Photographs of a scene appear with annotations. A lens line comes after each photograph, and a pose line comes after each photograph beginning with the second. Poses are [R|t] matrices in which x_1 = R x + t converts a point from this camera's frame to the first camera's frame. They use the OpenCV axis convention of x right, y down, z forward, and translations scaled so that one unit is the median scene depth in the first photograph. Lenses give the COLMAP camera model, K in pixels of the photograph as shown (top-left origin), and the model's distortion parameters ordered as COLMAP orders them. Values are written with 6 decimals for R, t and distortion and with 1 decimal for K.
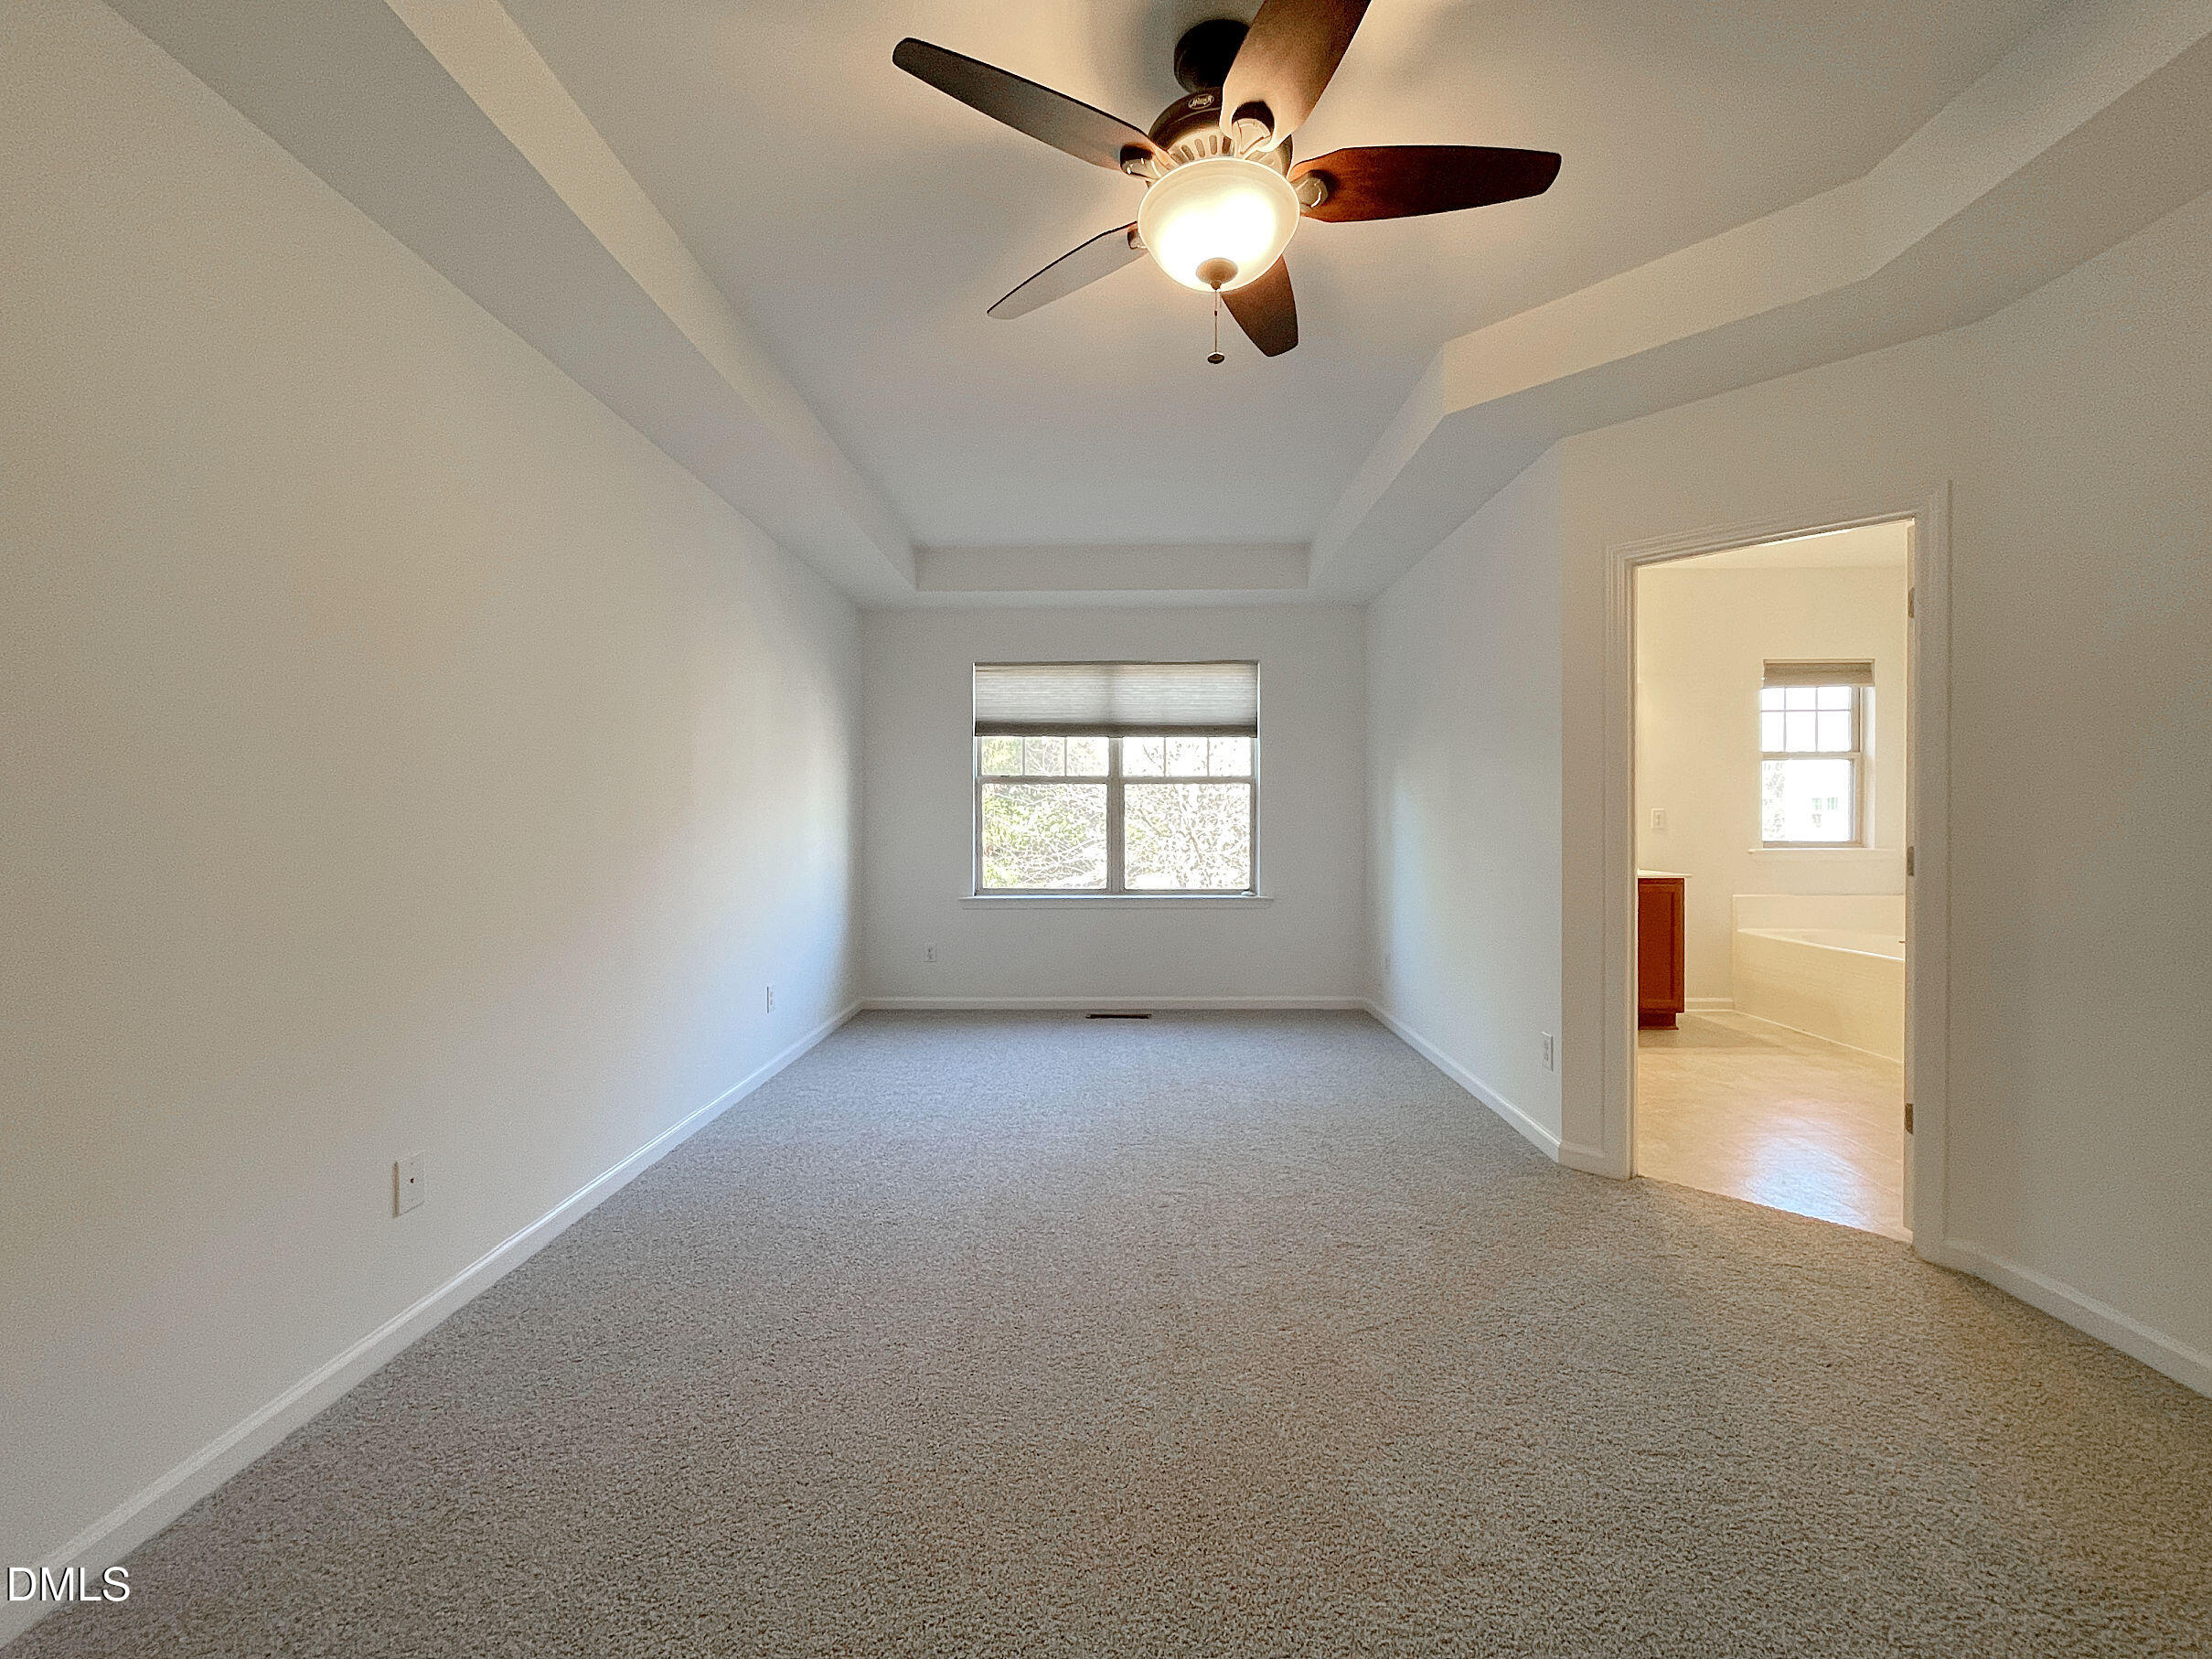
lens RADIAL K [[878.9, 0, 1121.8], [0, 878.9, 832.2], [0, 0, 1]] dist [-0.004184, 0.000185]
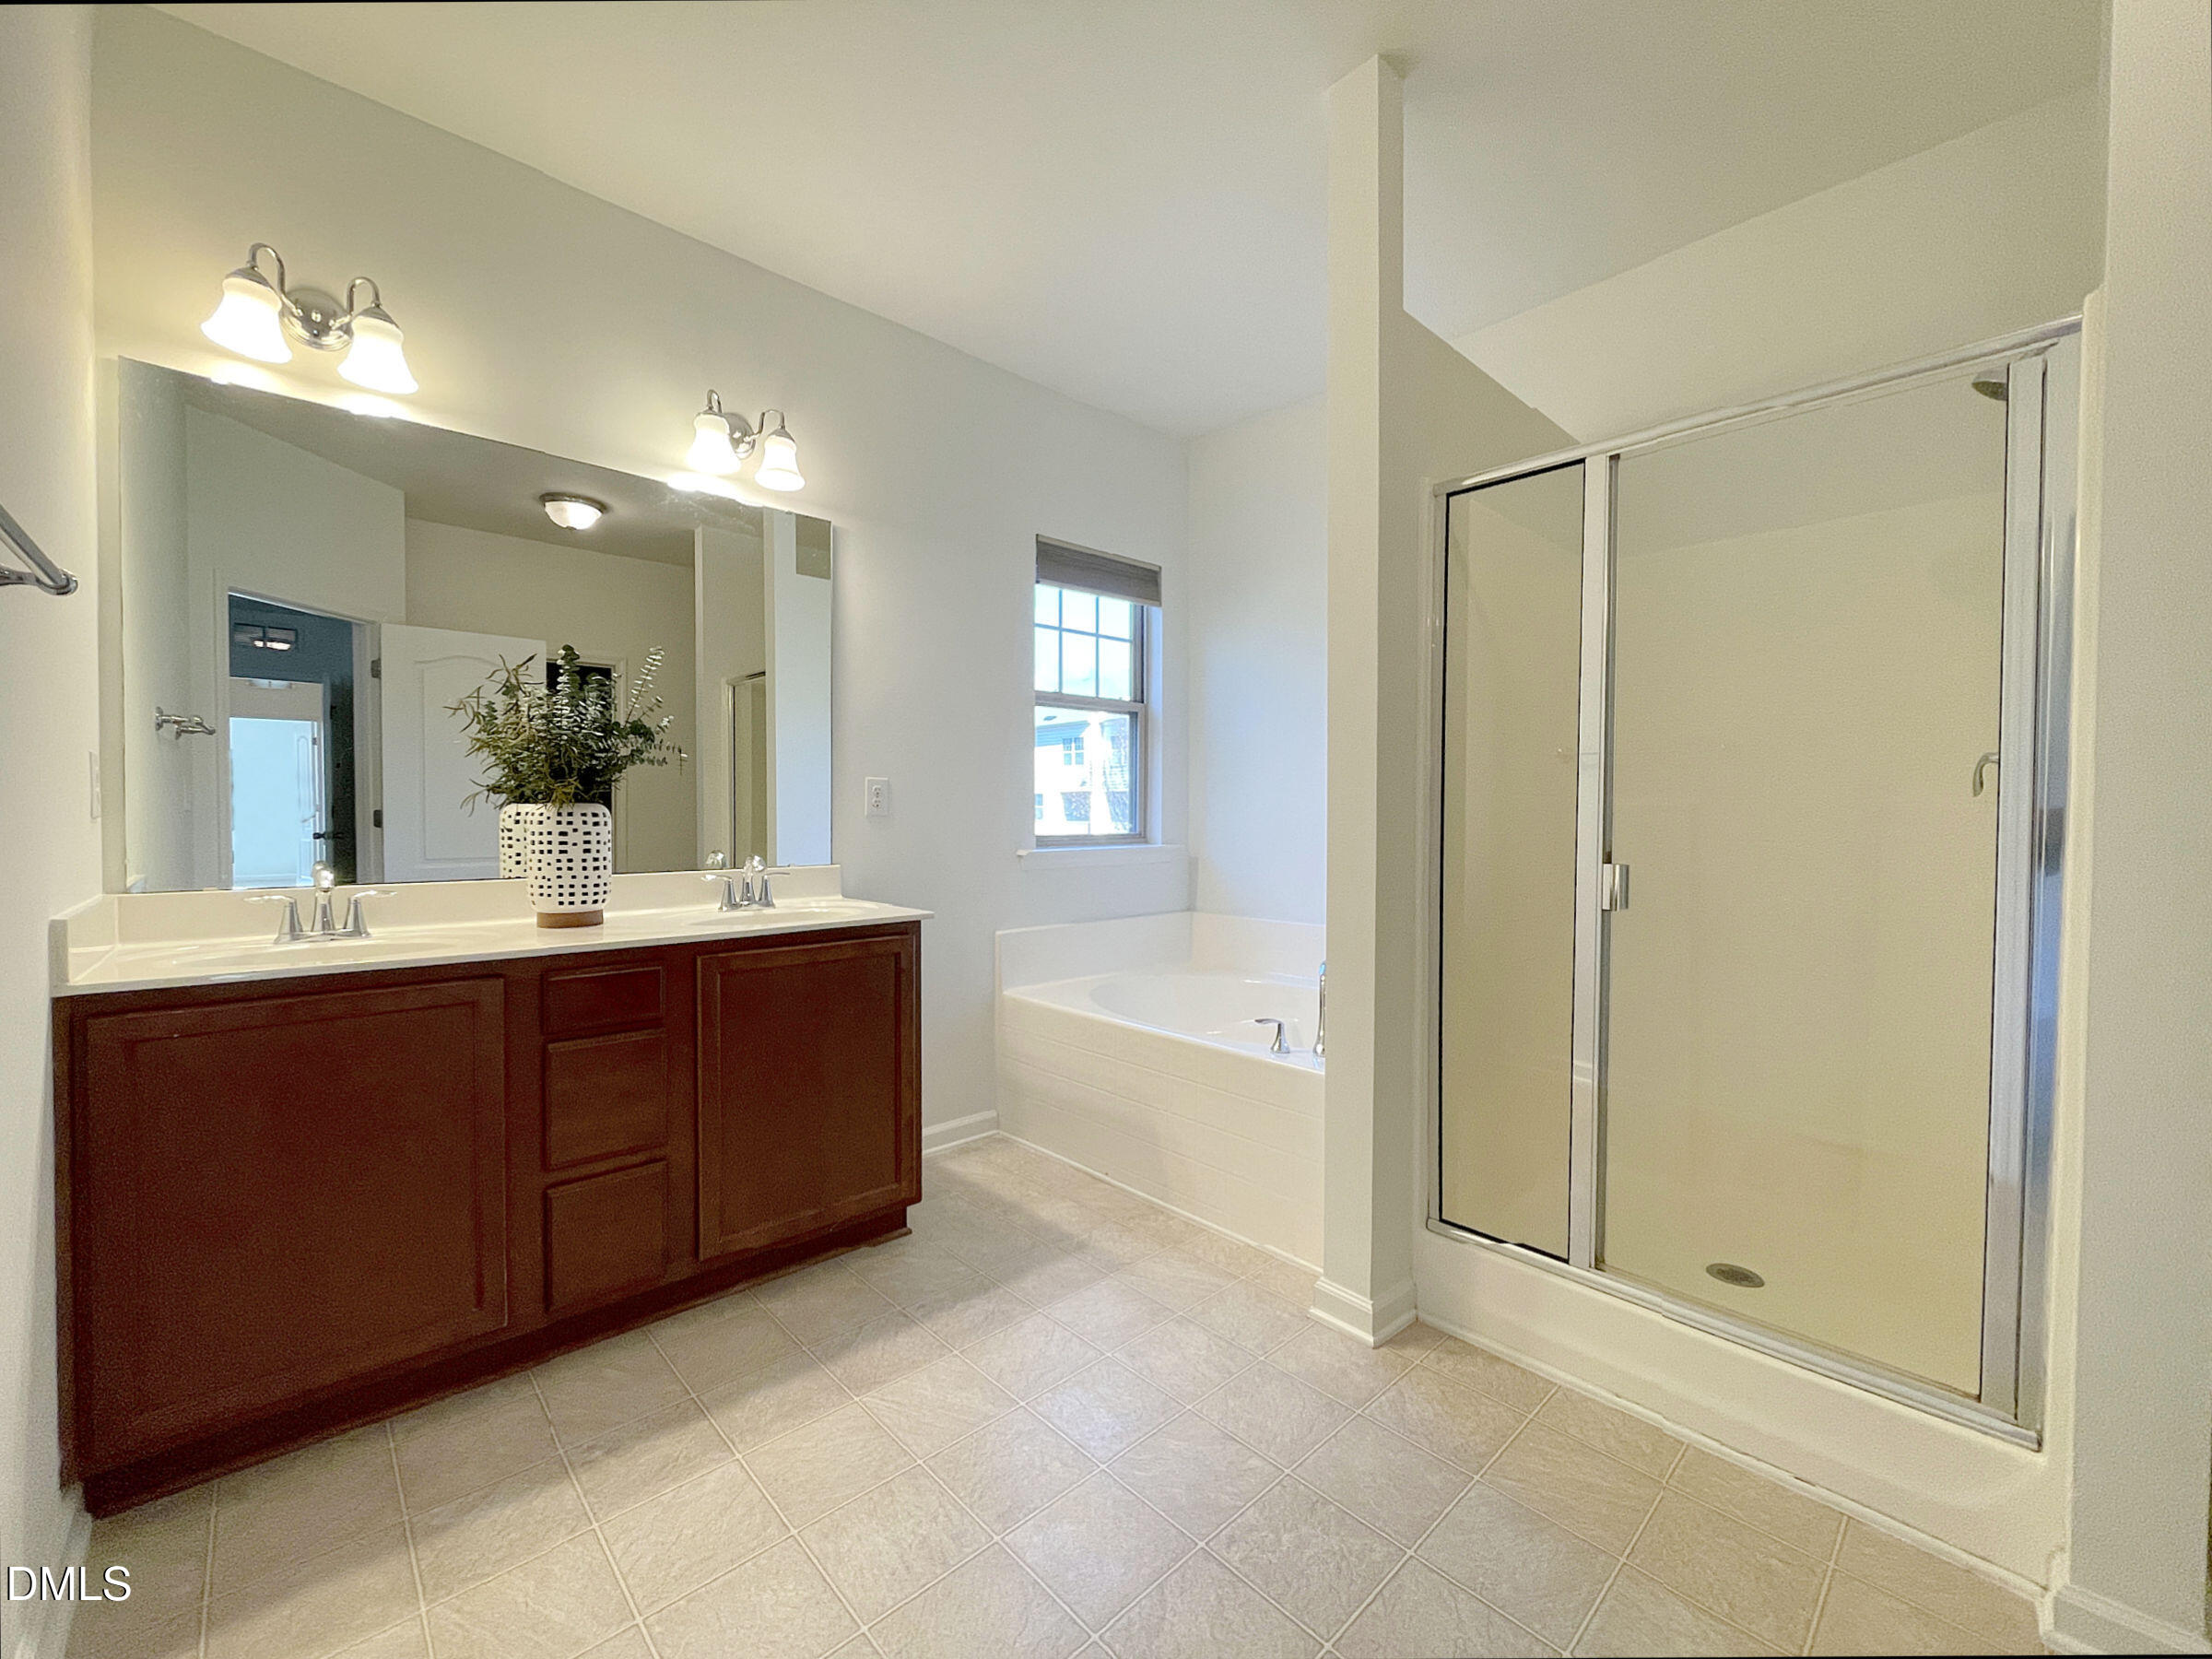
lens RADIAL K [[895.3, 0, 1106.7], [0, 895.3, 819.5], [0, 0, 1]] dist [-0.008593, 0.000055]
pose [[0.719816, -0.002627, 0.694160, 0.353717], [0.003917, 0.999992, -0.000278, -0.001092], [-0.694153, 0.002920, 0.719821, 0.544060]]
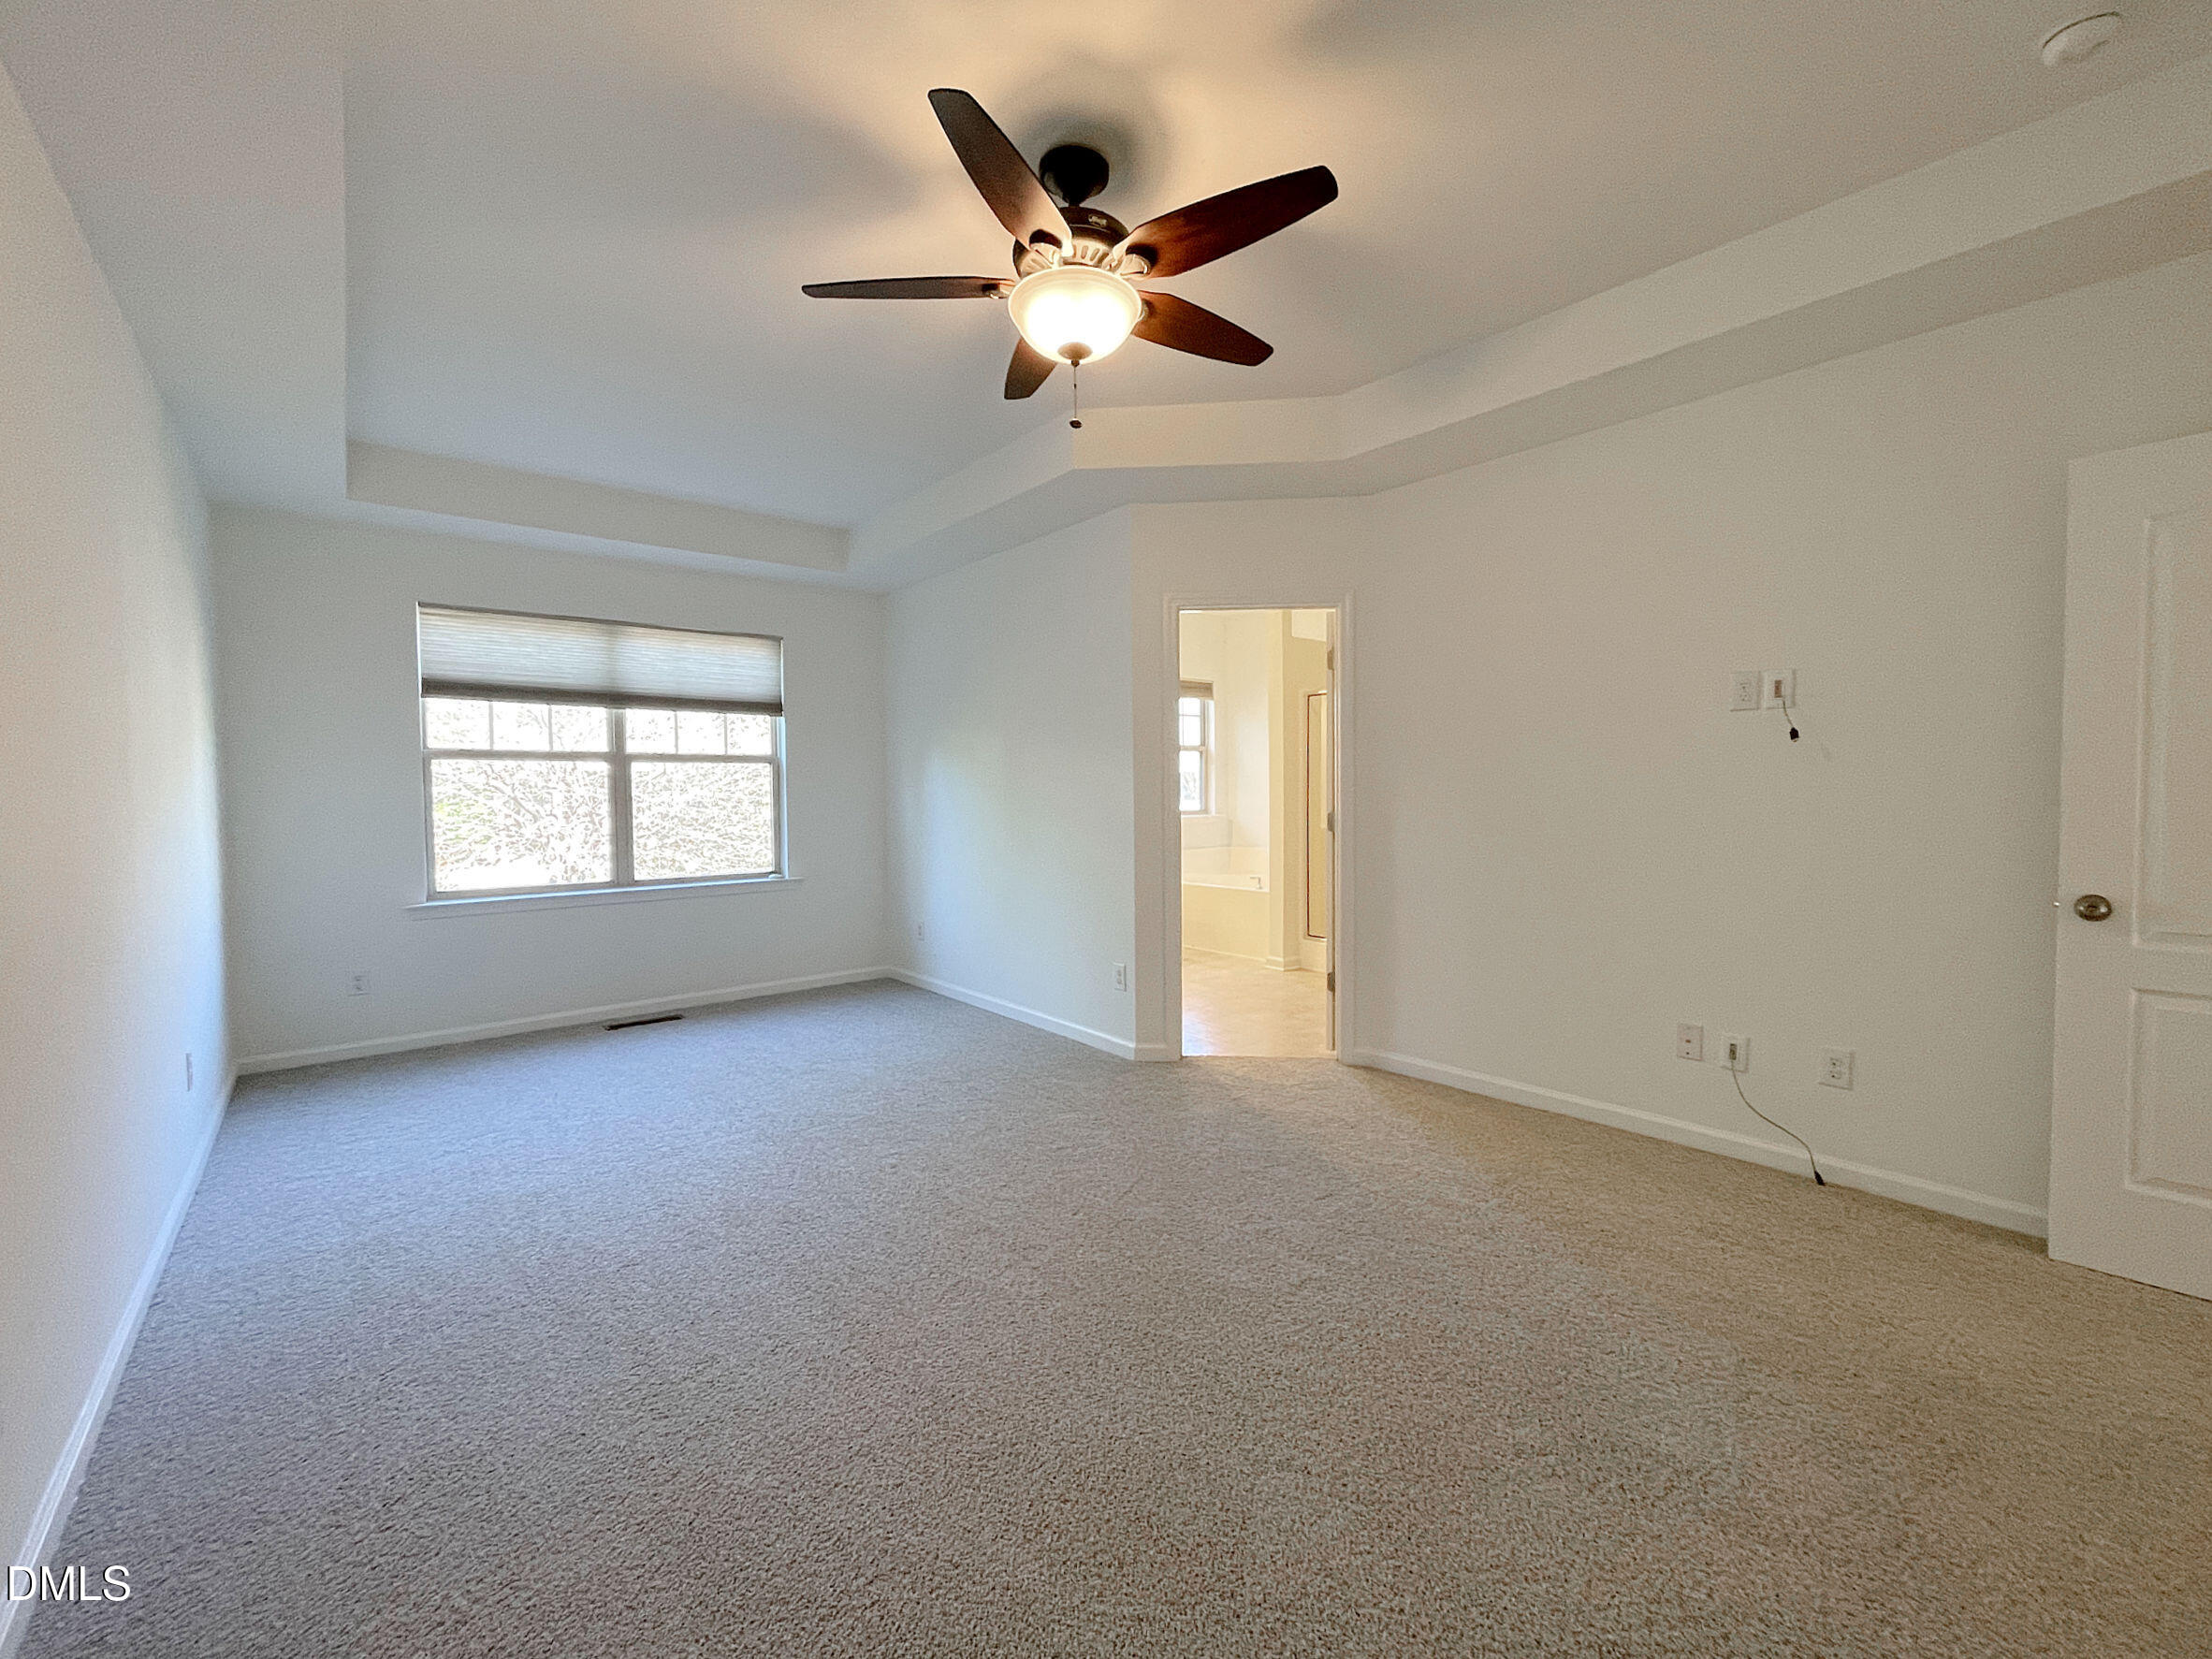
lens RADIAL K [[895.3, 0, 1106.7], [0, 895.3, 819.5], [0, 0, 1]] dist [-0.008593, 0.000055]
pose [[0.764522, -0.026296, 0.644061, -0.213823], [0.020951, 0.999653, 0.015945, -0.001067], [-0.644257, 0.001303, 0.764808, 0.006867]]
